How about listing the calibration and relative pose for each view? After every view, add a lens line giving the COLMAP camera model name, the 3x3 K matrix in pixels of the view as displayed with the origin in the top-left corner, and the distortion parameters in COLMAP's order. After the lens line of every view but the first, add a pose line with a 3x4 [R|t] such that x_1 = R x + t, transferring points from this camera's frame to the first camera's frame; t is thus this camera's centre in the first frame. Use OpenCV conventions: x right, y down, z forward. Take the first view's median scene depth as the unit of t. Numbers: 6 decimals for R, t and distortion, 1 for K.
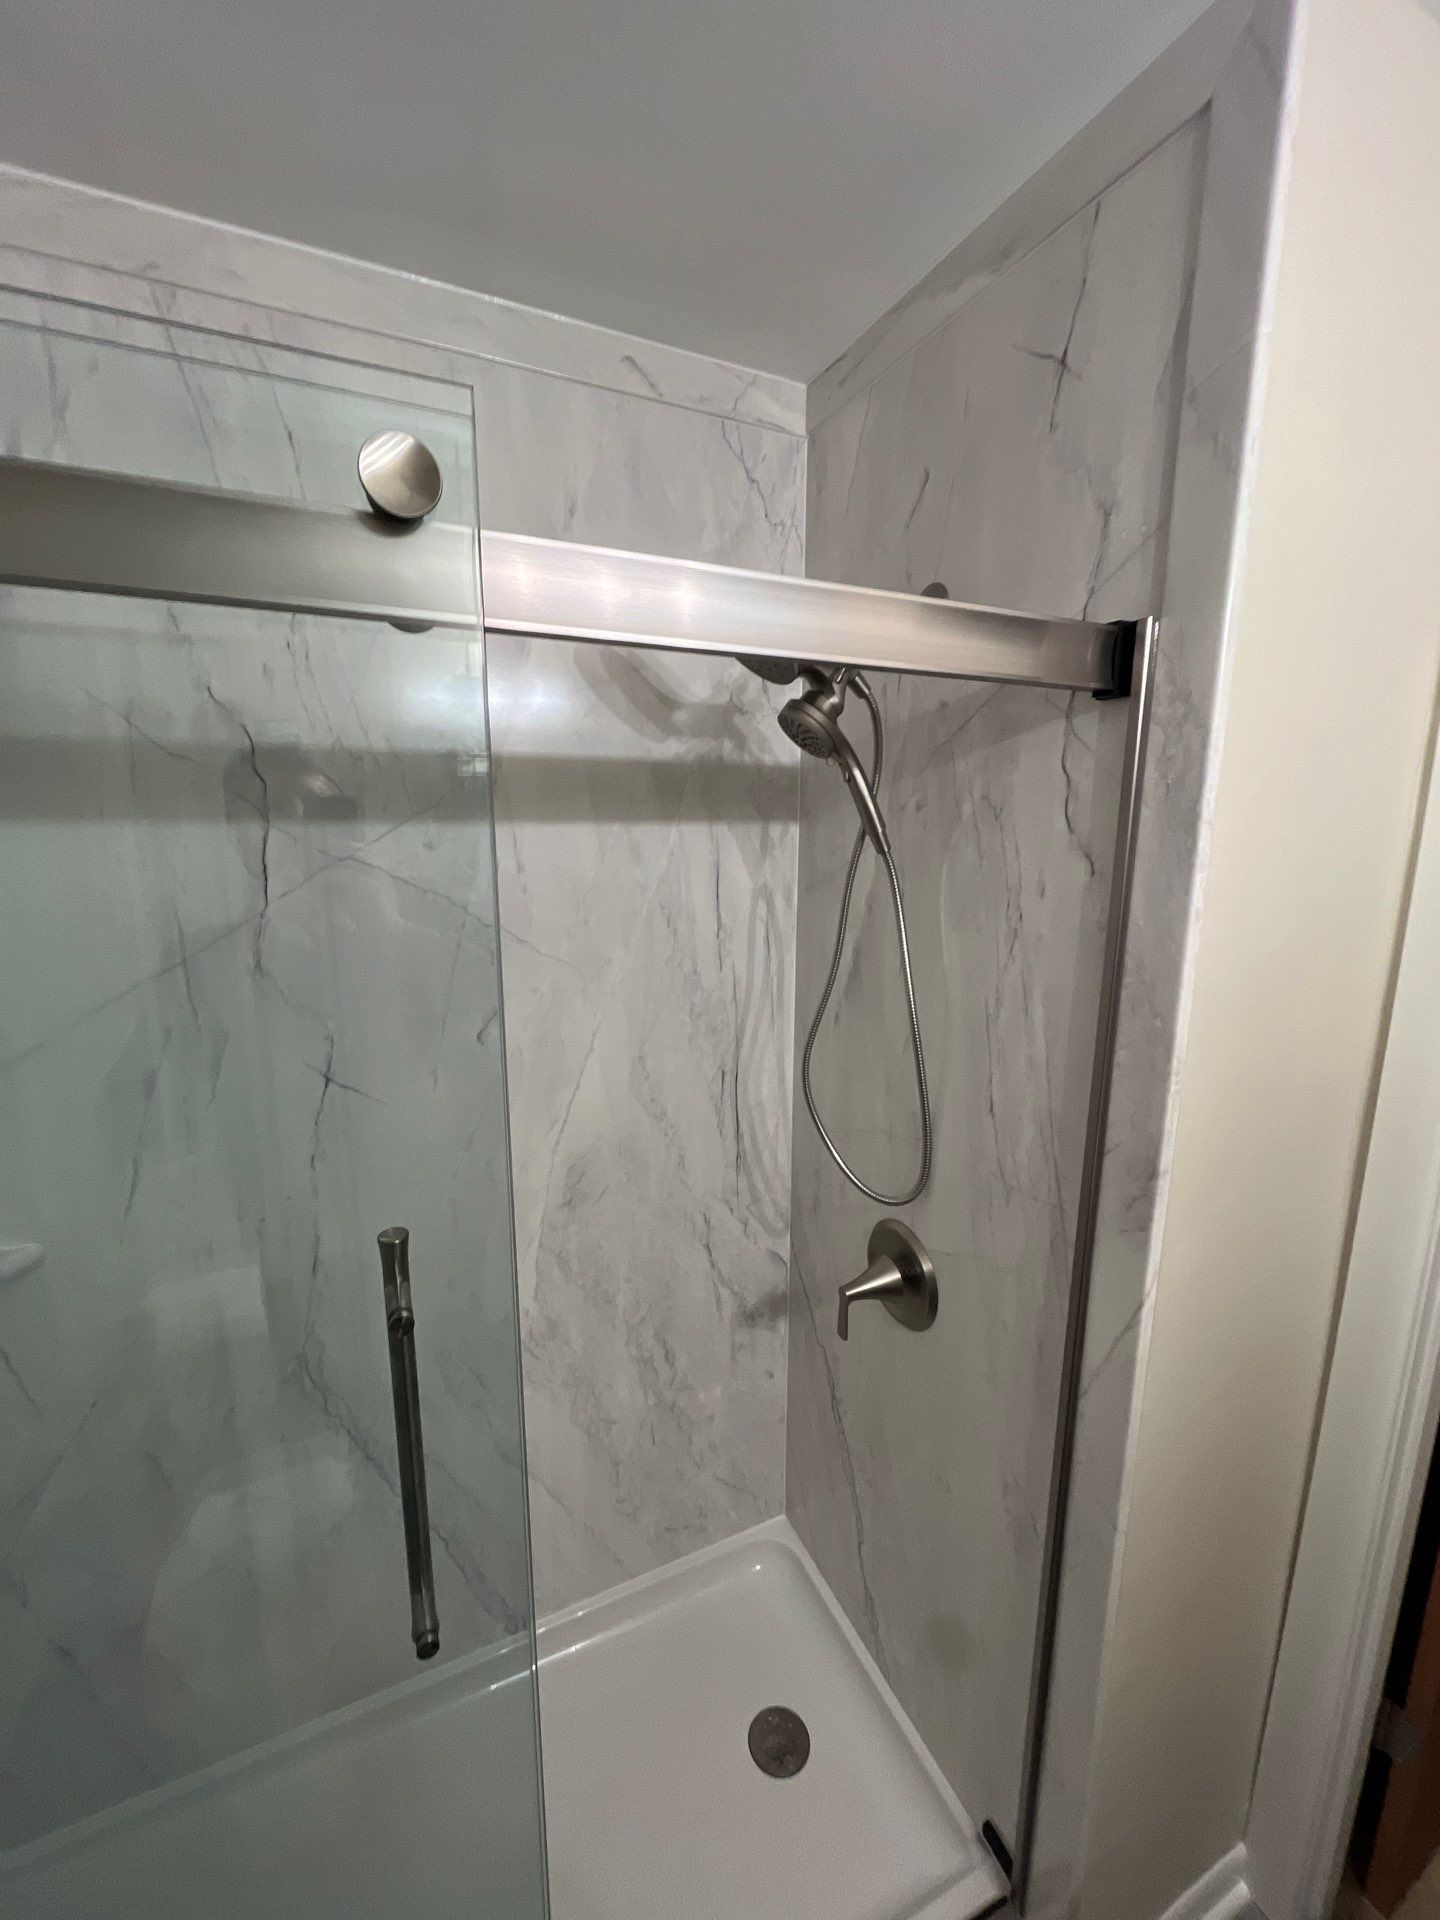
lens RADIAL K [[770.7, 0, 715.4], [0, 770.7, 955.0], [0, 0, 1]] dist [-0.004905, -0.001086]
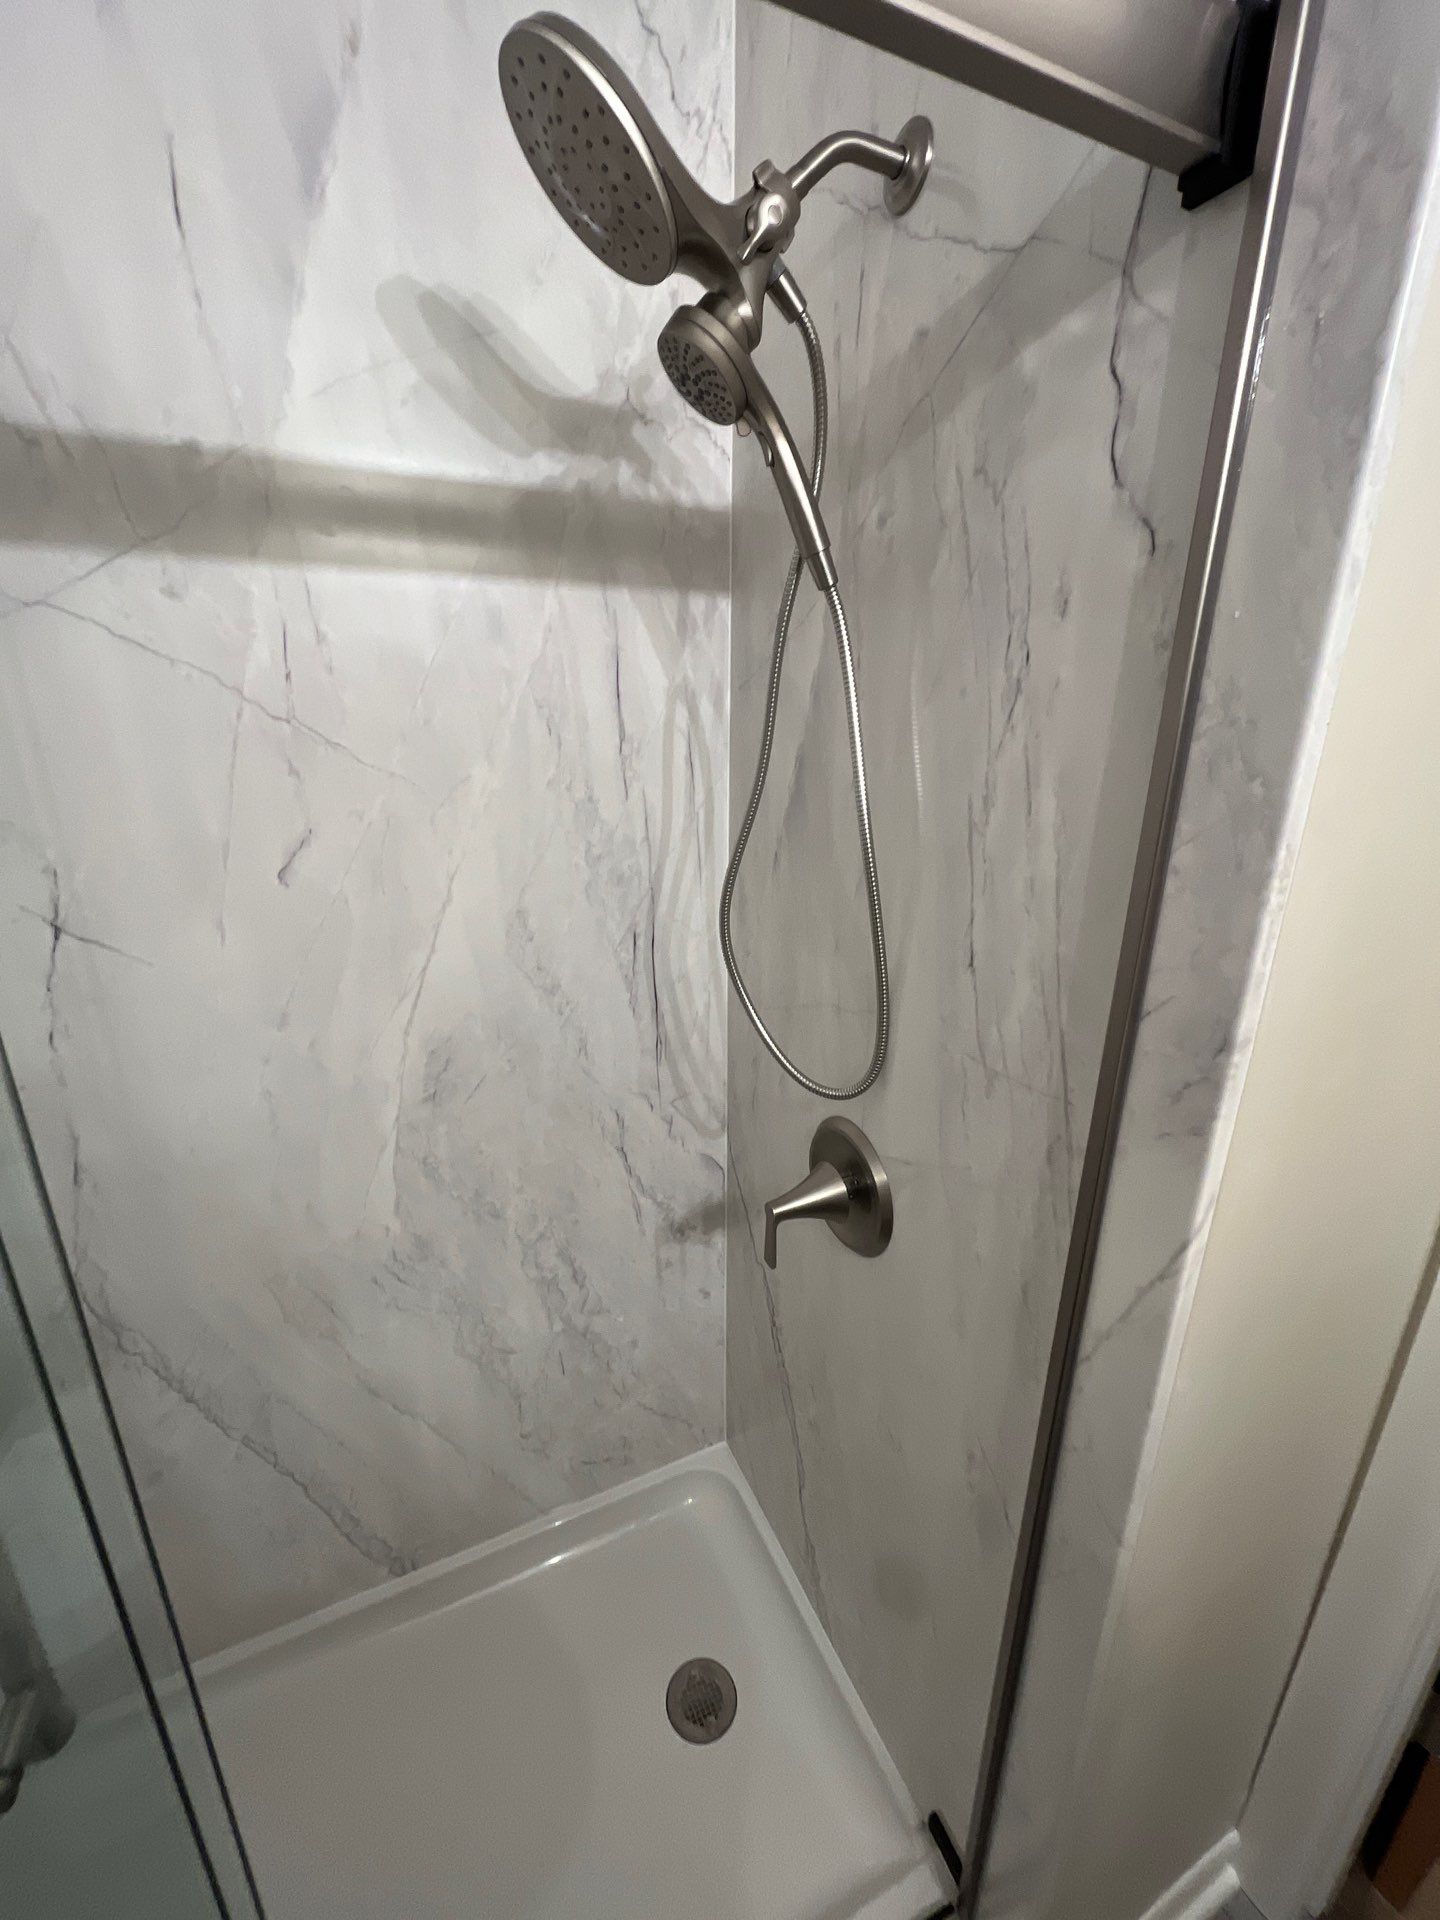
lens RADIAL K [[770.7, 0, 715.4], [0, 770.7, 955.0], [0, 0, 1]] dist [-0.004905, -0.001086]
pose [[1.000000, 0.000203, 0.000138, 0.108959], [-0.000218, 0.992556, 0.121790, 0.092396], [-0.000112, -0.121791, 0.992556, 0.266441]]
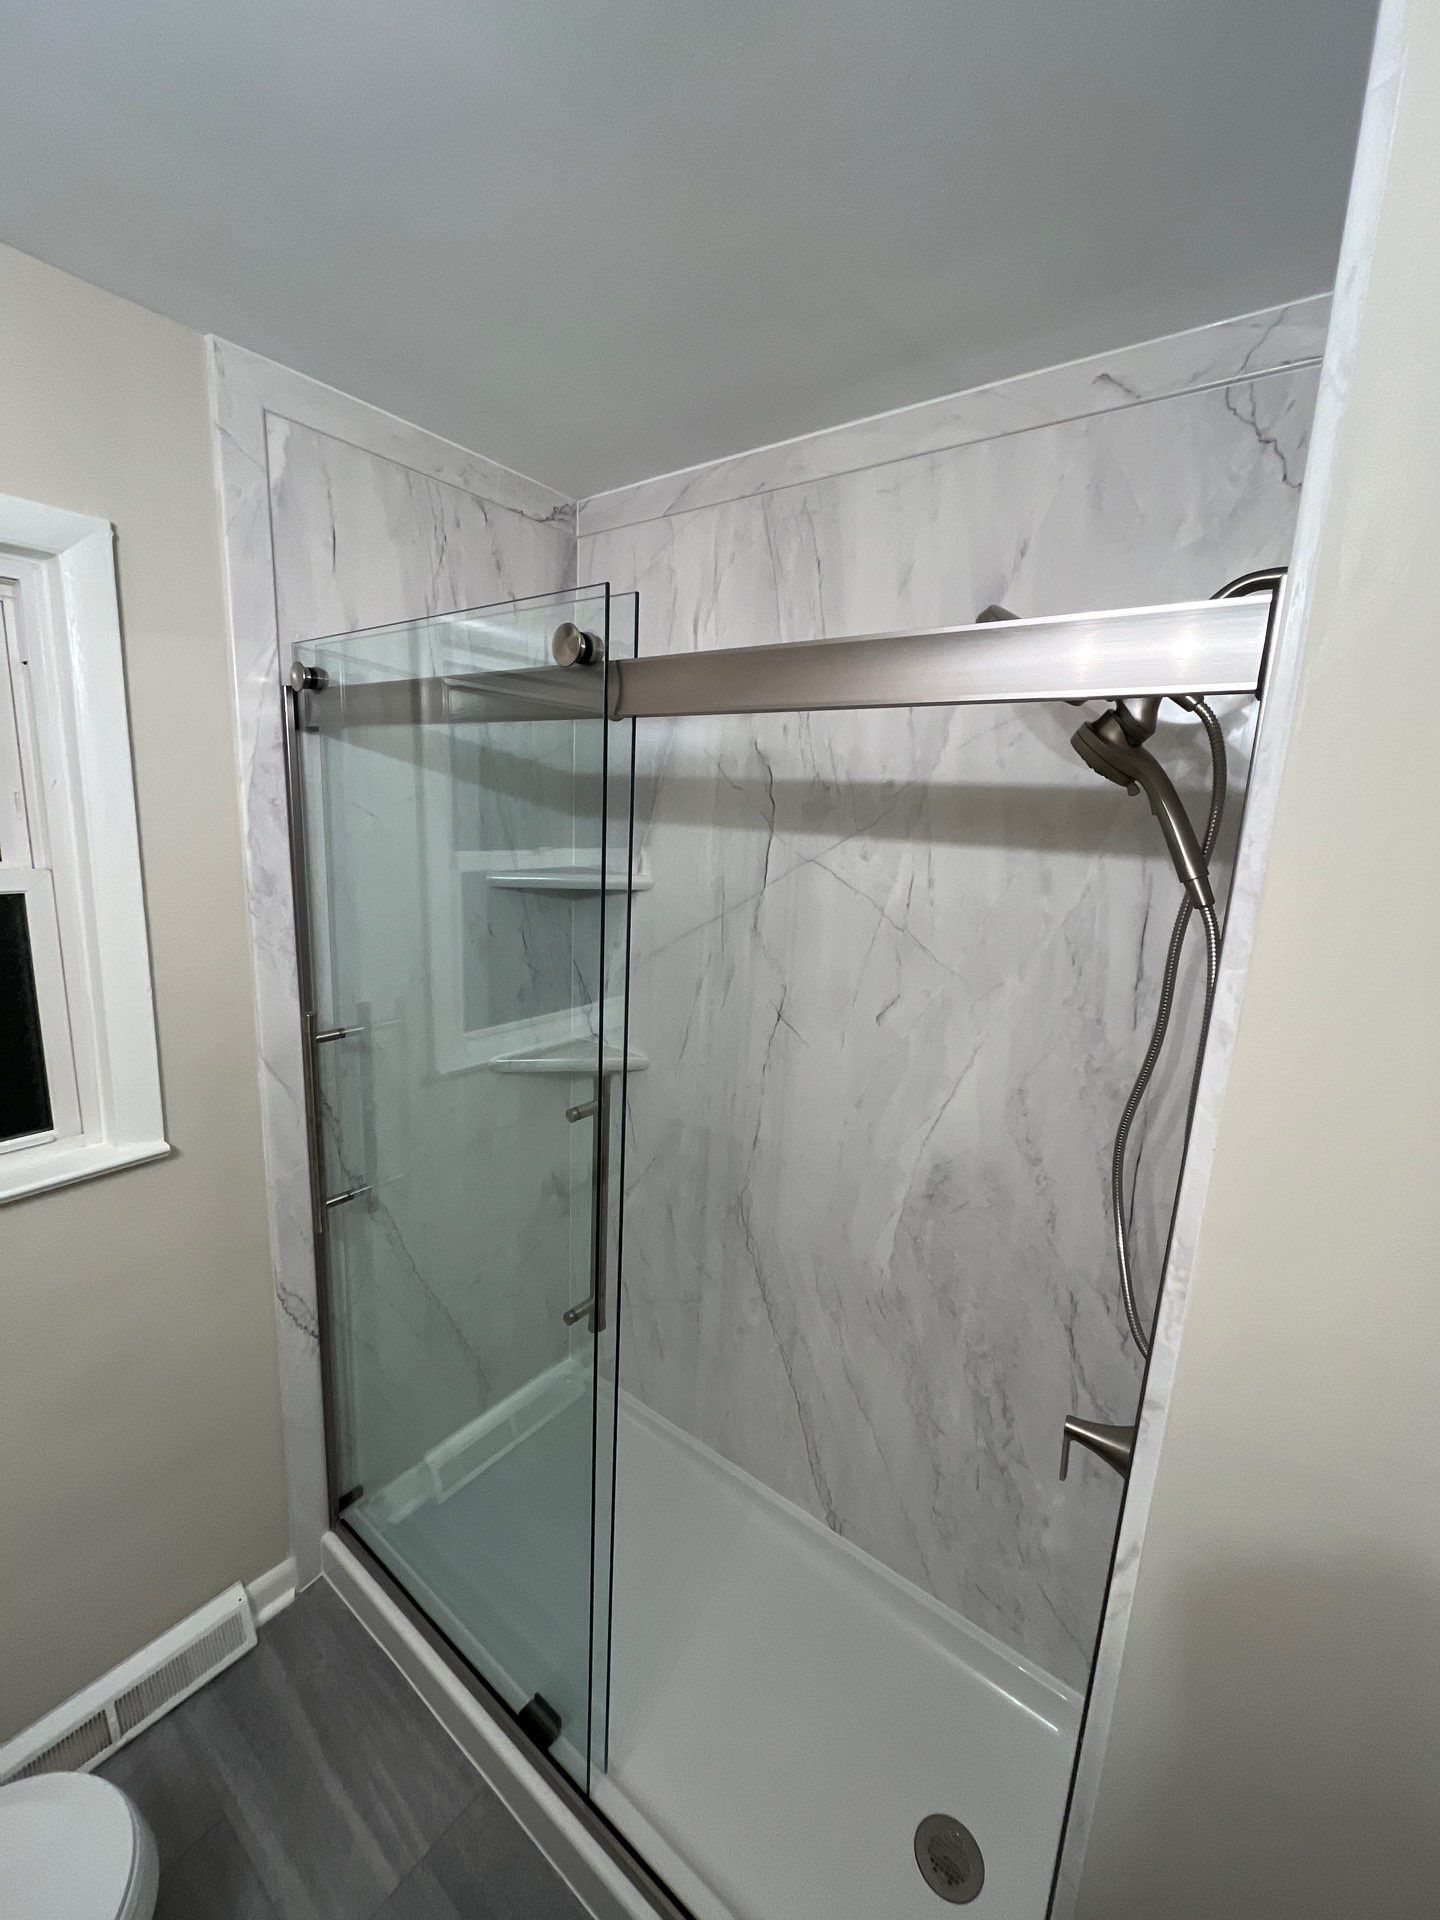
lens RADIAL K [[770.6, 0, 713.5], [0, 770.6, 955.4], [0, 0, 1]] dist [-0.003023, -0.000102]
pose [[0.458246, 0.185817, -0.869185, 0.605719], [-0.206654, 0.973378, 0.099140, -0.056067], [0.864468, 0.134190, 0.484446, 0.192001]]
